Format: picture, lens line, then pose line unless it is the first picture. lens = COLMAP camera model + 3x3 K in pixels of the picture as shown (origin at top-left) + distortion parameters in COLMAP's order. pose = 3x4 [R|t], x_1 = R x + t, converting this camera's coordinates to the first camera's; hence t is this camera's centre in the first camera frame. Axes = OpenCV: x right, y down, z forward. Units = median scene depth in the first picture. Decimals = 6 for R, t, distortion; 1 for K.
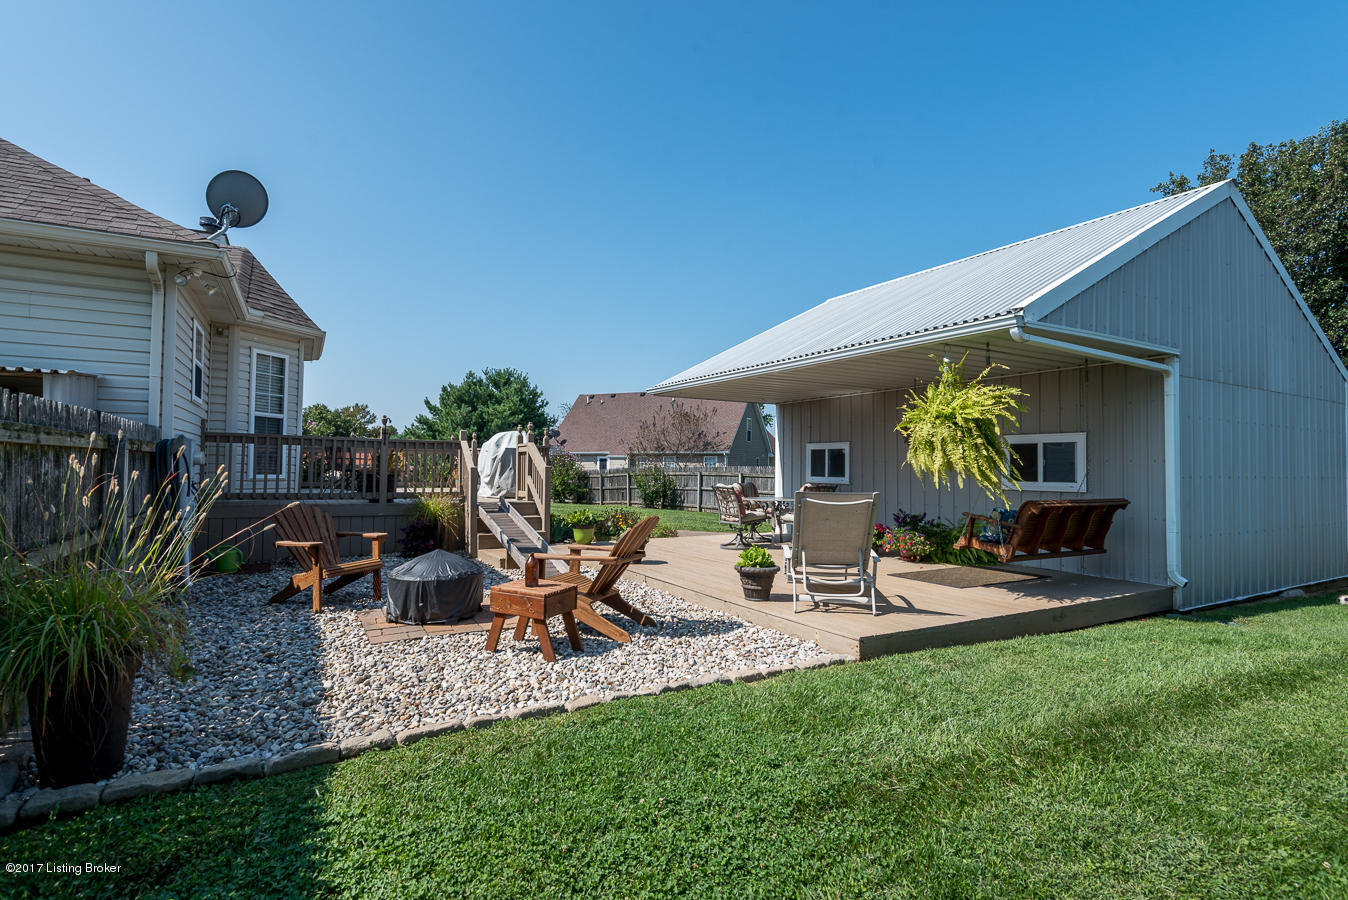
lens RADIAL K [[686.4, 0, 674.0], [0, 686.4, 450.0], [0, 0, 1]] dist [0.000456, 0.000027]
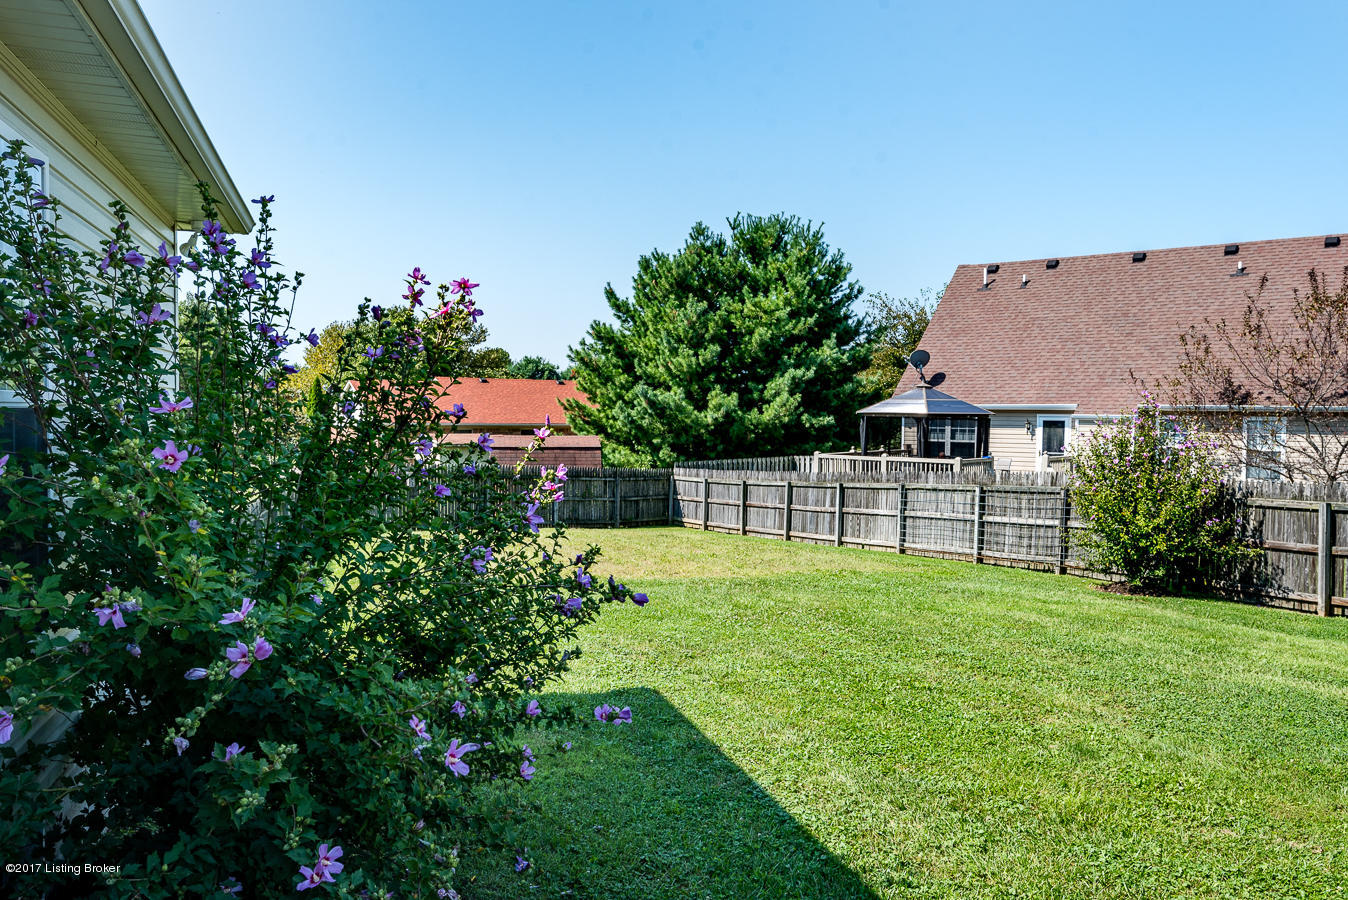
lens RADIAL K [[1088.5, 0, 674.0], [0, 1088.5, 450.0], [0, 0, 1]] dist [0.002691, 0.000315]
pose [[0.972833, 0.007911, -0.231373, -0.146499], [0.006794, 0.998010, 0.062688, -0.010167], [0.231408, -0.062557, 0.970843, 0.291518]]
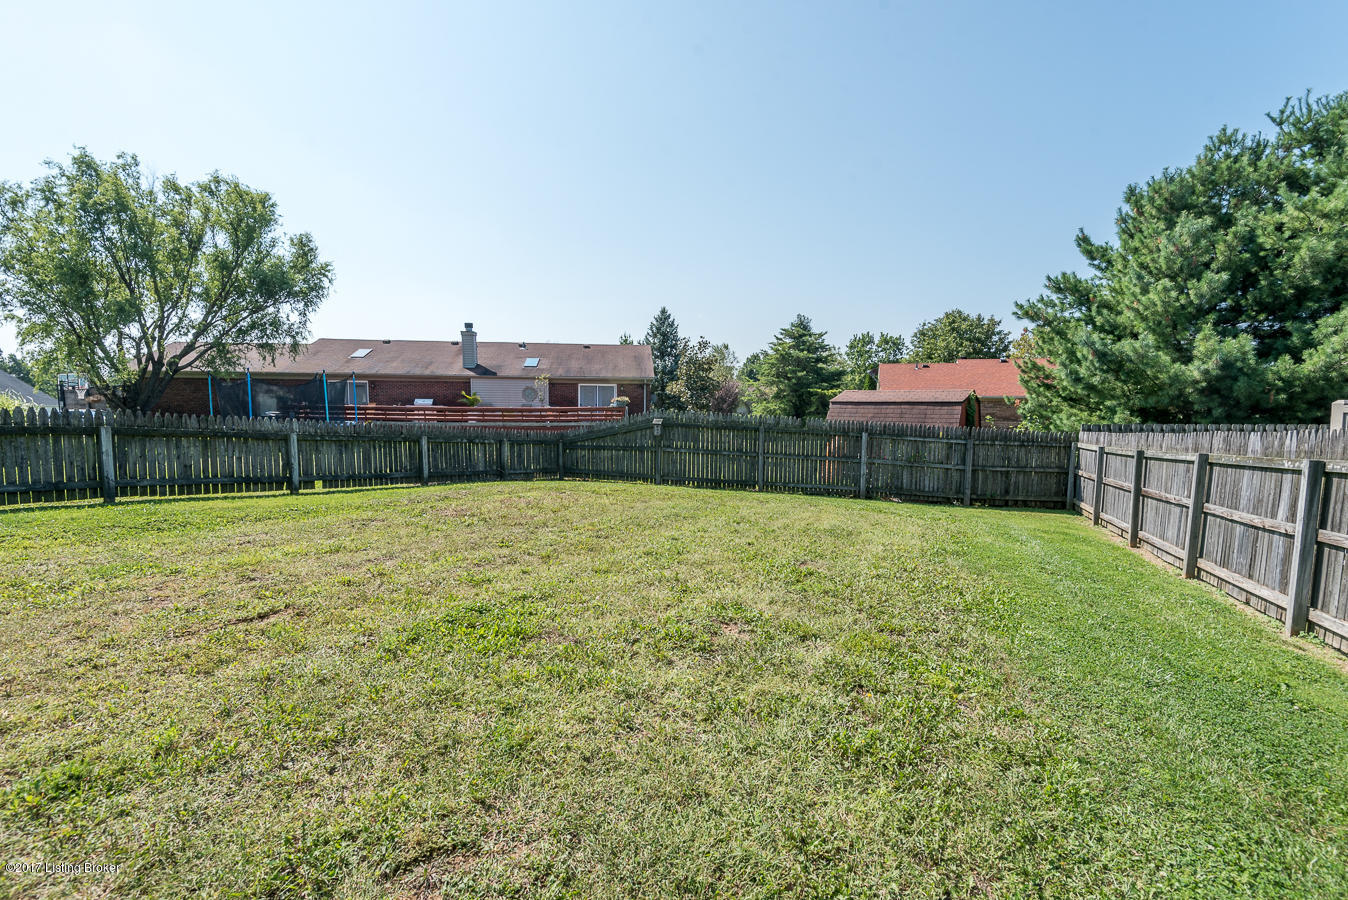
lens RADIAL K [[602.2, 0, 674.0], [0, 602.2, 450.0], [0, 0, 1]] dist [0.000002, -0.007441]
pose [[0.471016, 0.063221, -0.879856, -0.150640], [0.020142, 0.996398, 0.082377, 0.020305], [0.881895, -0.056523, 0.468046, 0.606191]]
